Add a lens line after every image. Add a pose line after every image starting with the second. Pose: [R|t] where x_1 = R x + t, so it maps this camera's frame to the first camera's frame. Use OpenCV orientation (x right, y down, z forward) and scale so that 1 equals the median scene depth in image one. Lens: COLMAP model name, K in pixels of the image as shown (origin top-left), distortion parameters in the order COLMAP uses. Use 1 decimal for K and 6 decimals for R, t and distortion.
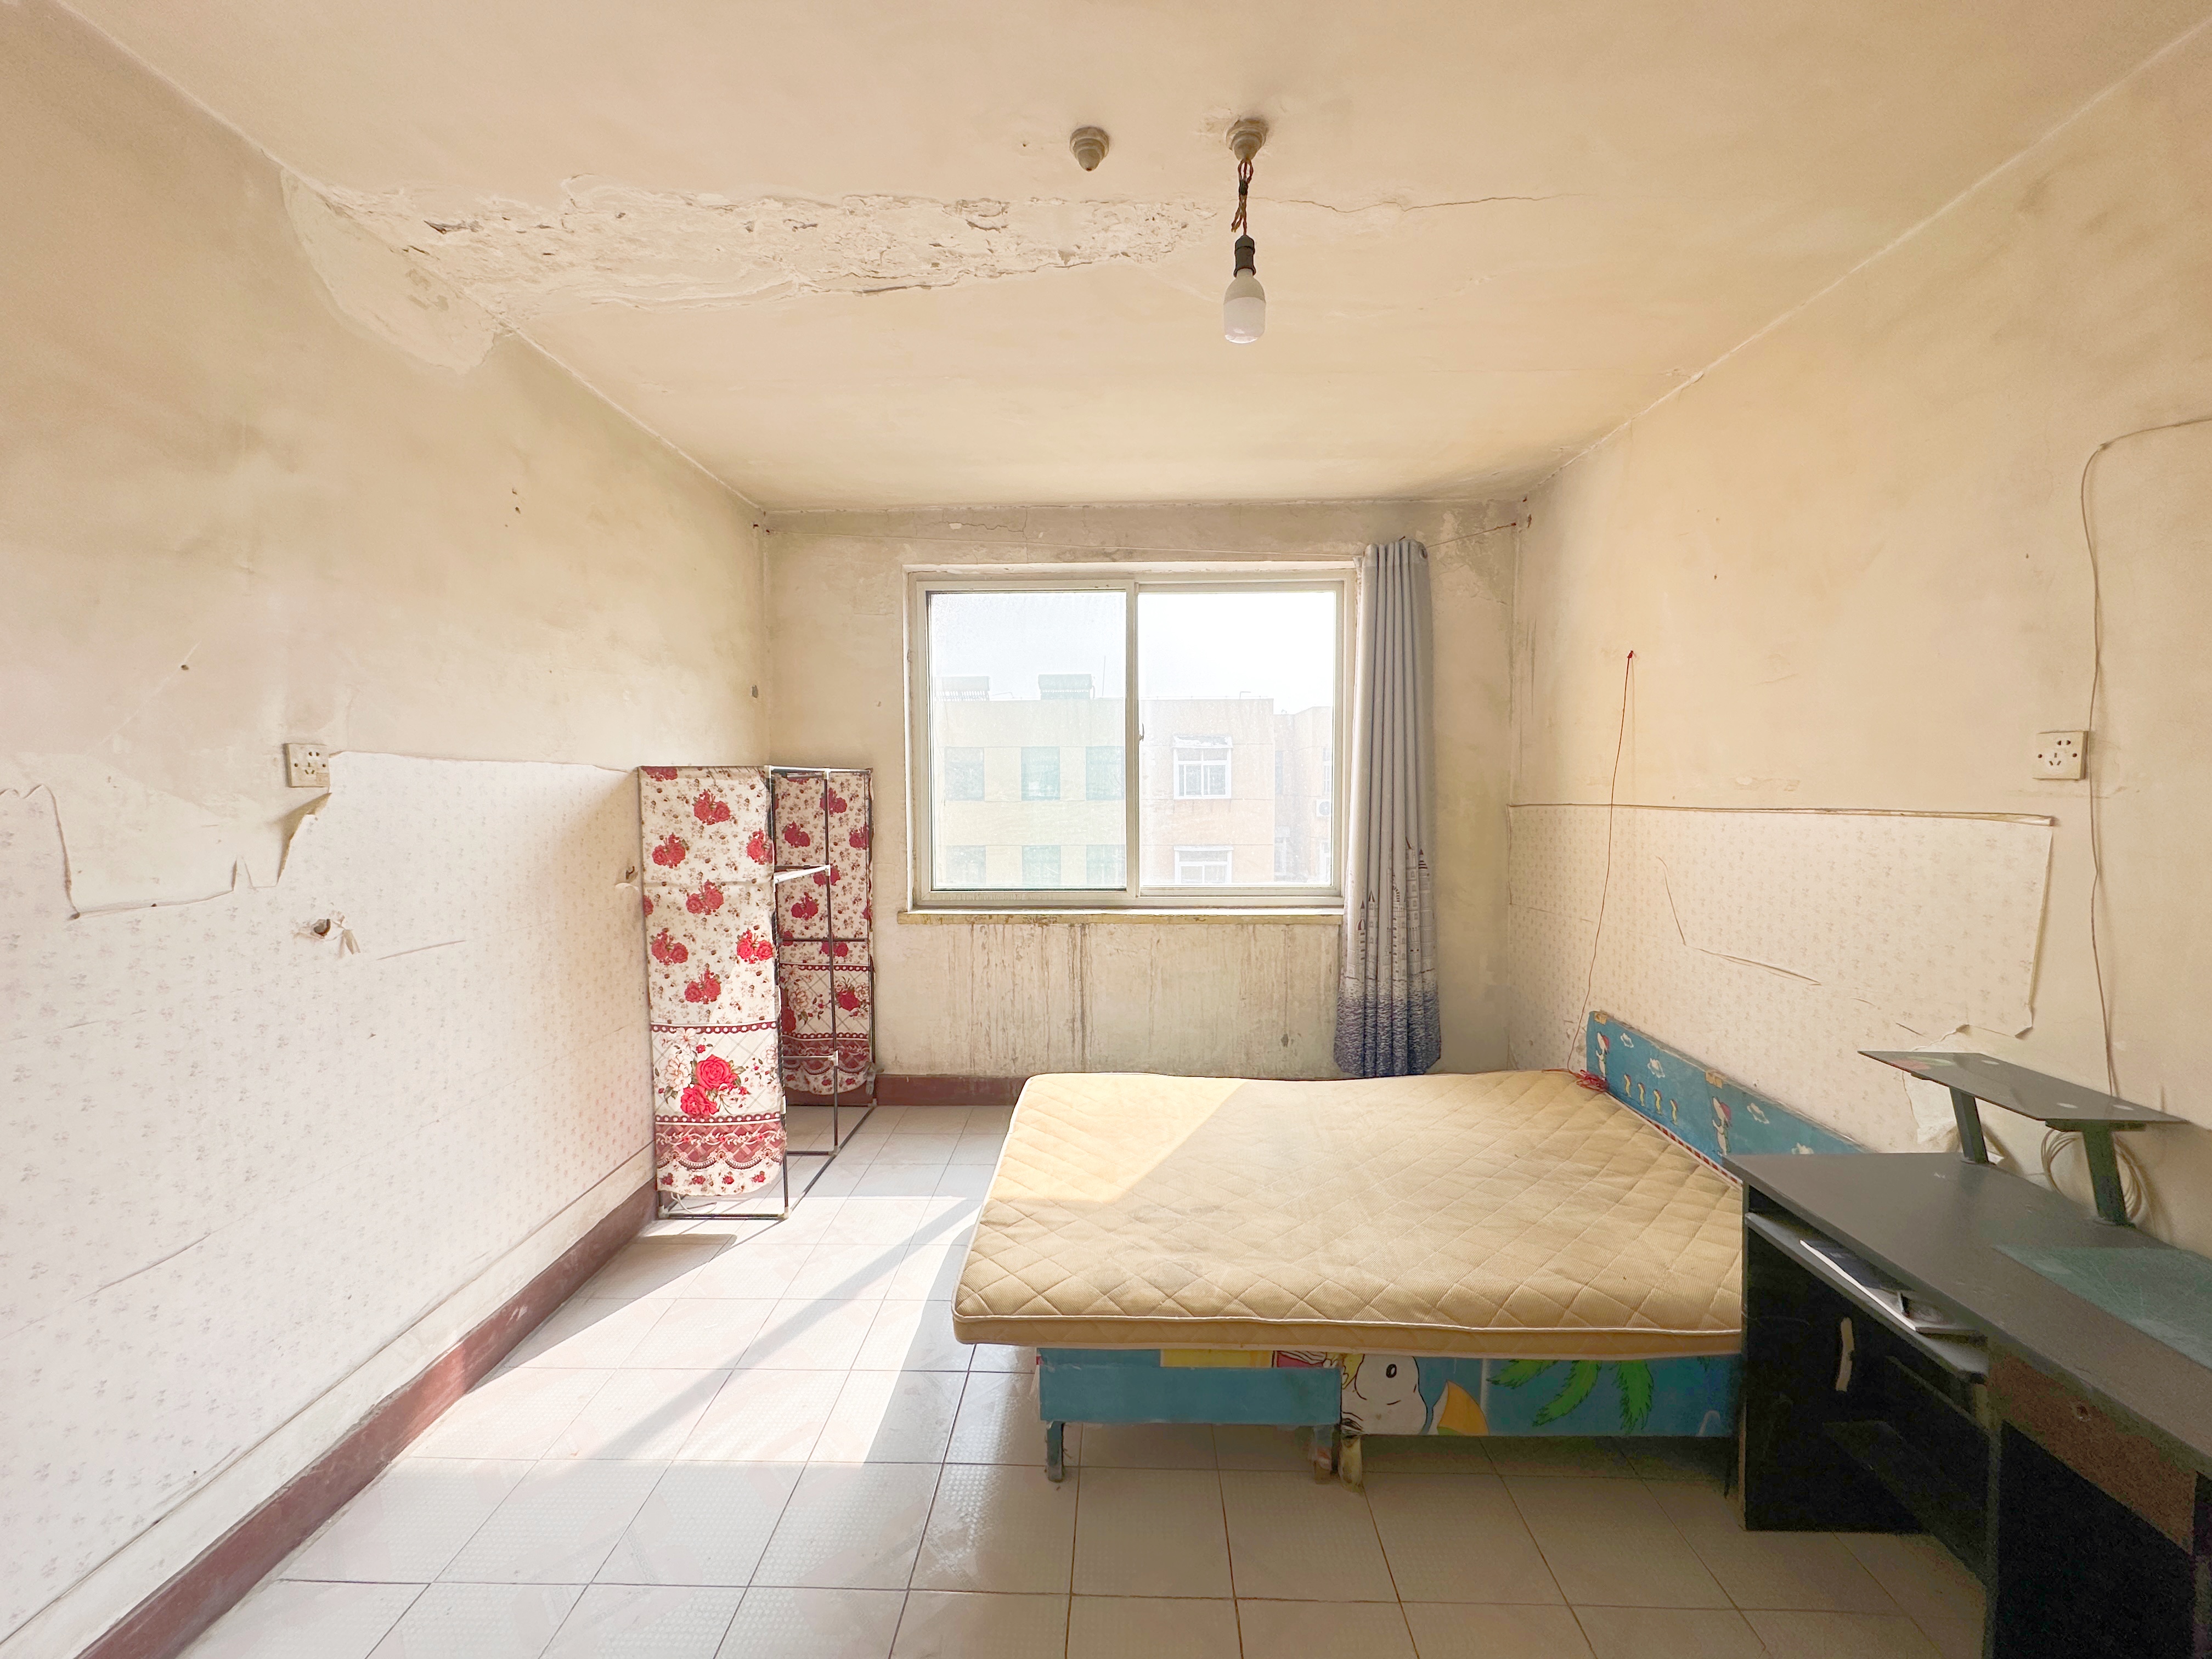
lens RADIAL K [[892.8, 0, 1105.3], [0, 892.8, 822.6], [0, 0, 1]] dist [-0.007892, 0.000011]
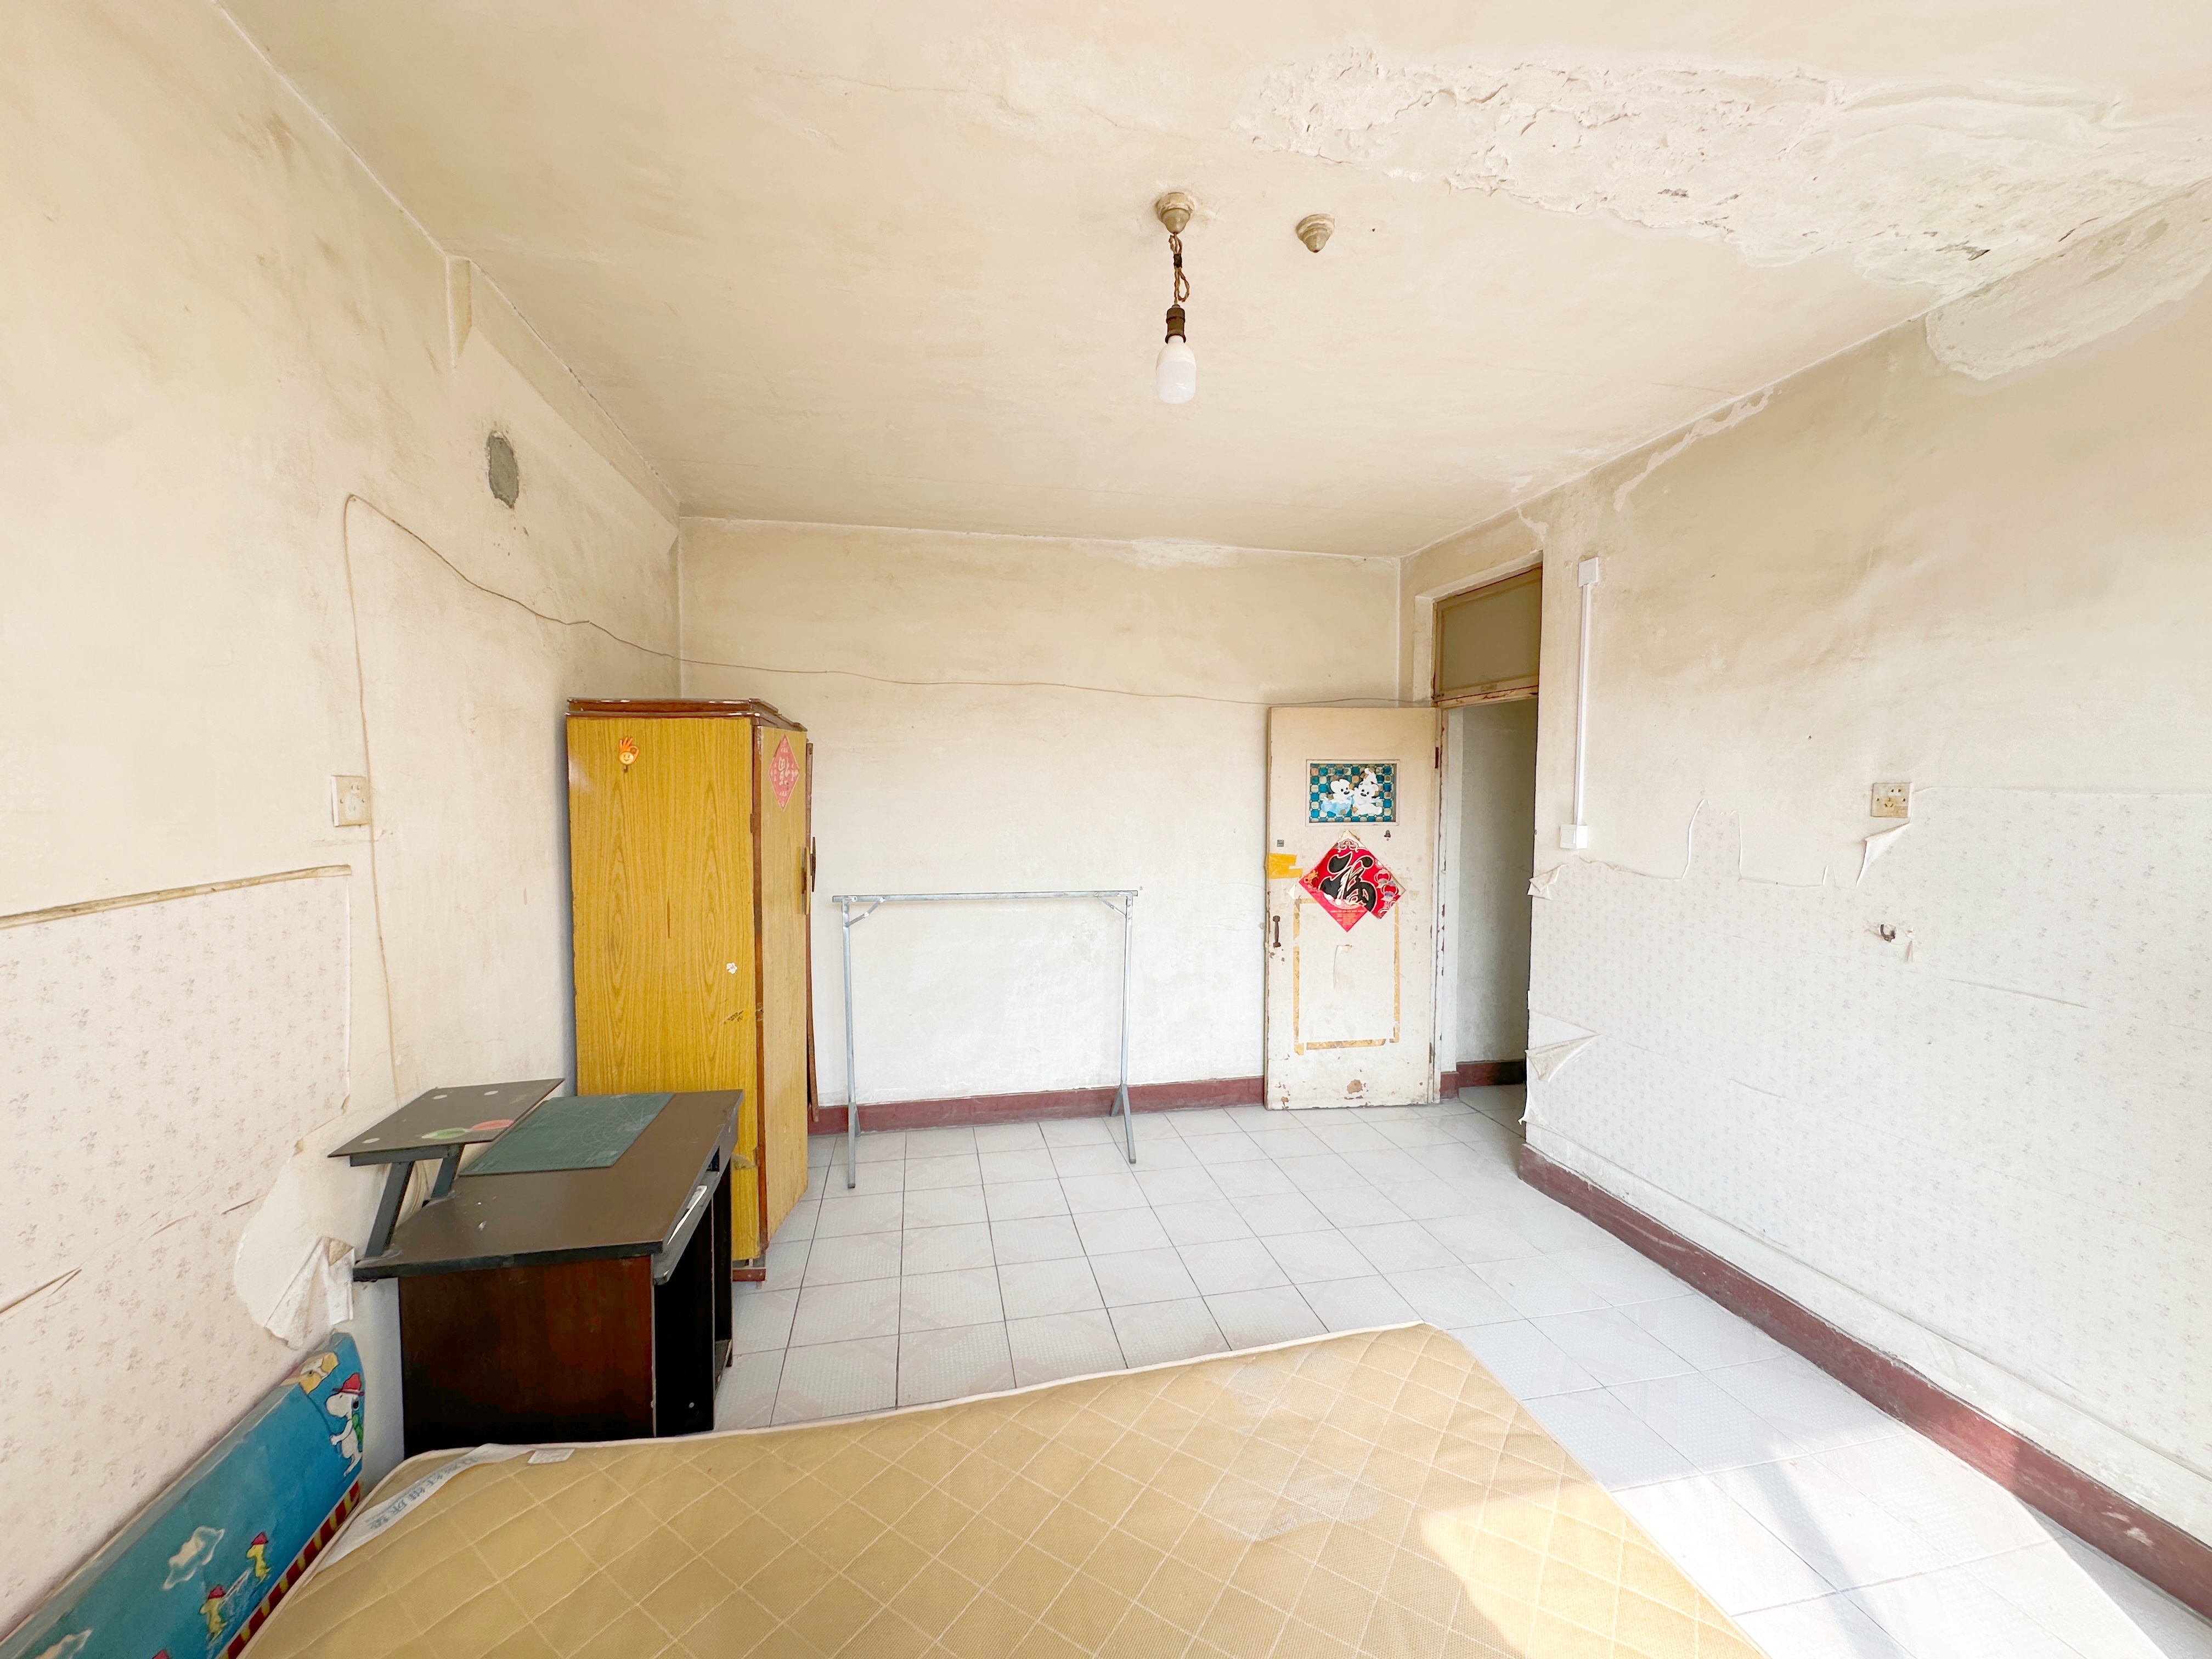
lens RADIAL K [[892.8, 0, 1101.0], [0, 892.8, 839.4], [0, 0, 1]] dist [-0.007892, 0.000011]
pose [[-0.973150, 0.015894, -0.229622, 0.467050], [-0.008473, 0.994463, 0.104743, -0.130153], [0.230015, 0.103876, -0.967627, 1.950585]]
